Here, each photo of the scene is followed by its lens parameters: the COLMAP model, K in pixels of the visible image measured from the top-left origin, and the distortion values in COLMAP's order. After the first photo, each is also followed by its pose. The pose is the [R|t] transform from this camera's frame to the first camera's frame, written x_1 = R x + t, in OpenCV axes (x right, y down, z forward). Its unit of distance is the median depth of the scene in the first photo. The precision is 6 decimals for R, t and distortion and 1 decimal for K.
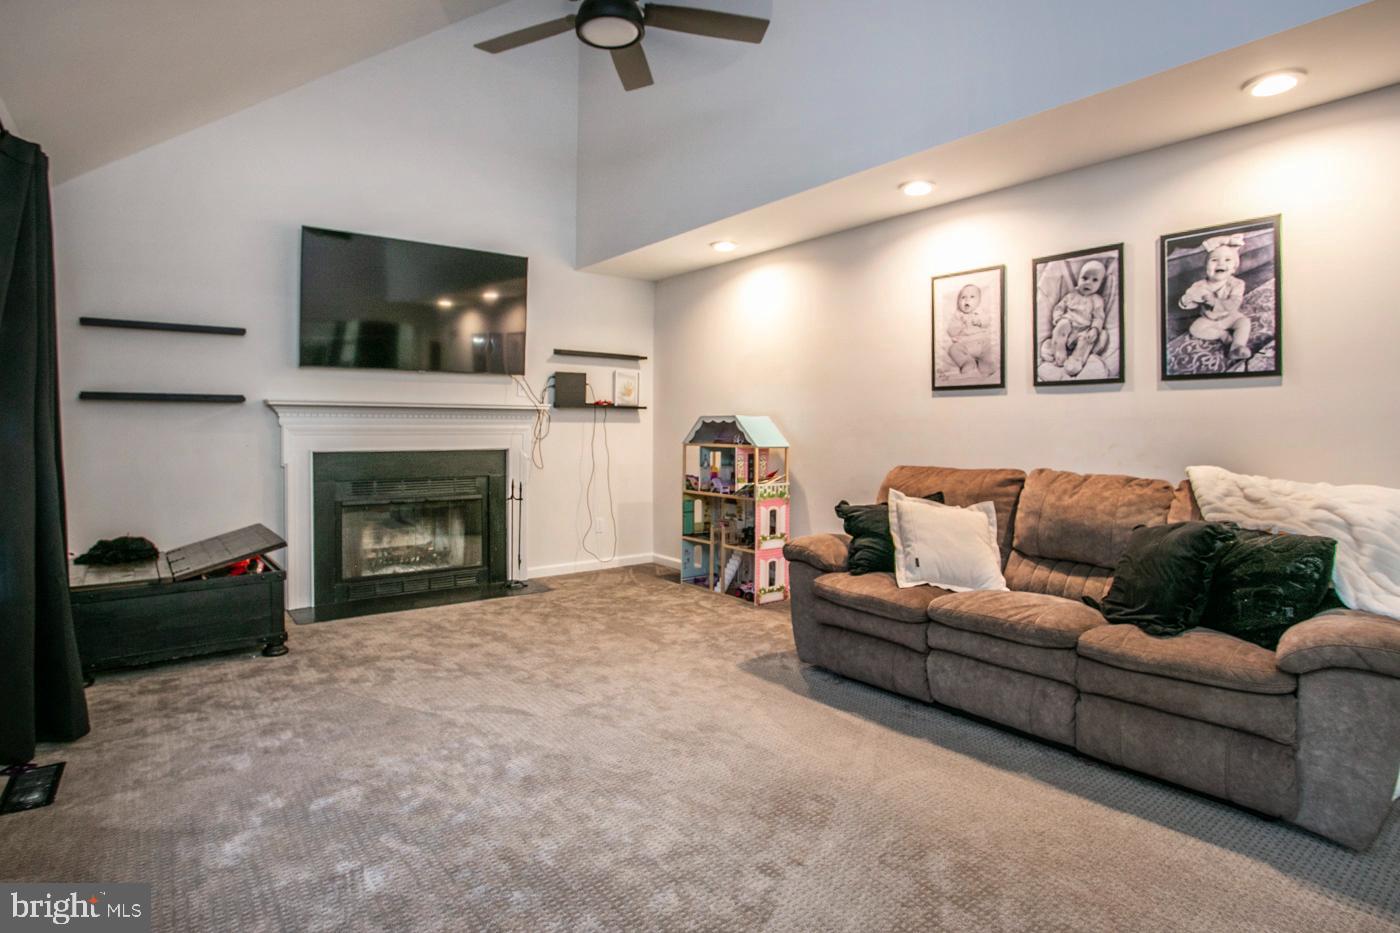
lens RADIAL K [[732.7, 0, 775.9], [0, 732.7, 418.1], [0, 0, 1]] dist [-0.007353, 0.008301]
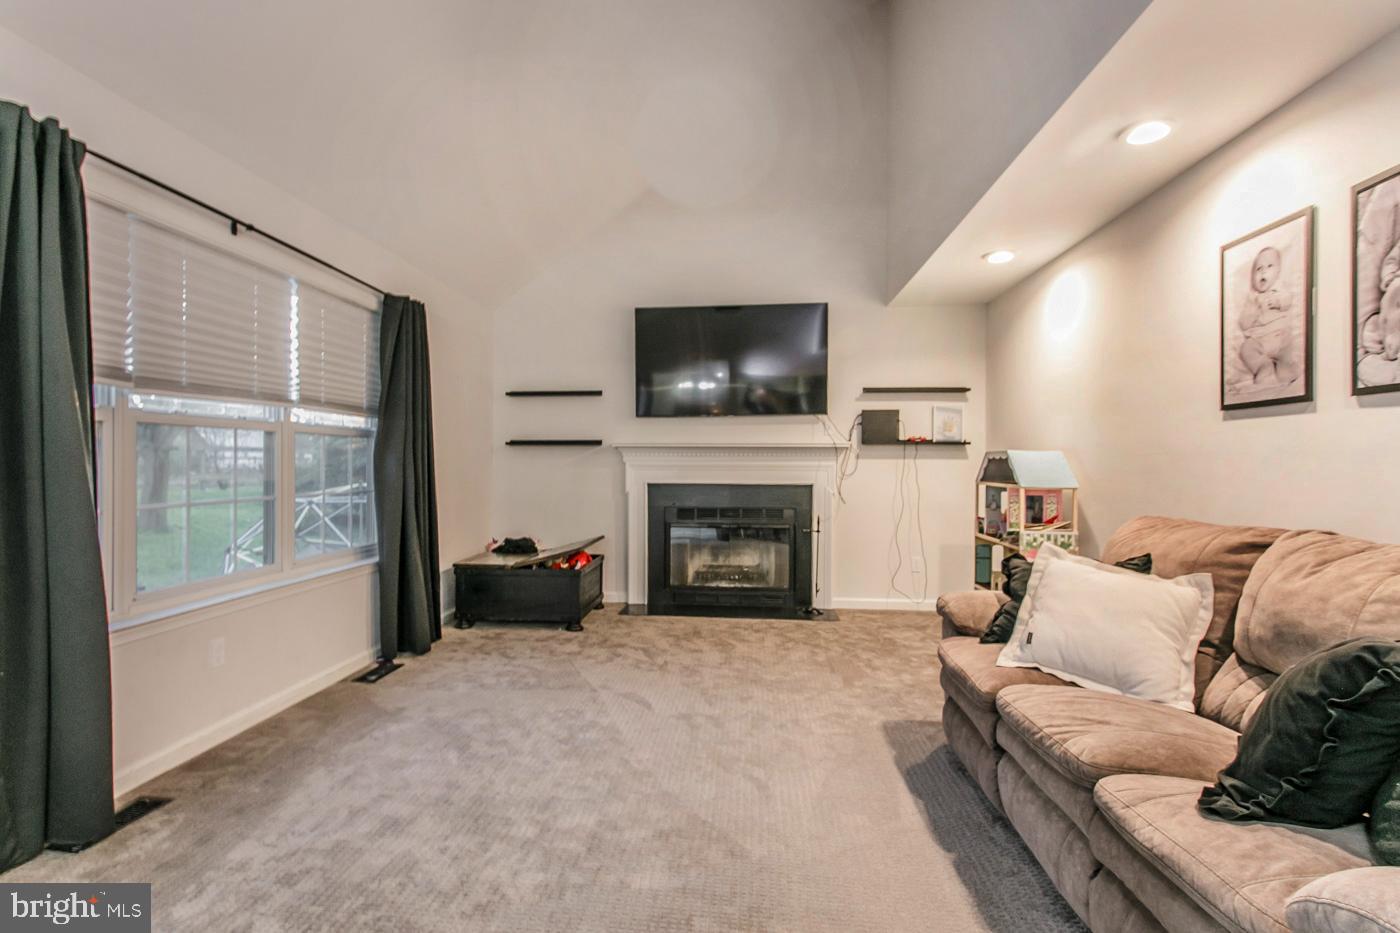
lens RADIAL K [[732.7, 0, 692.5], [0, 732.7, 474.5], [0, 0, 1]] dist [-0.007353, 0.008301]
pose [[0.705176, 0.008228, -0.708985, 0.365270], [0.010036, 0.999717, 0.021584, 0.003219], [0.708962, -0.022336, 0.704893, 0.158720]]
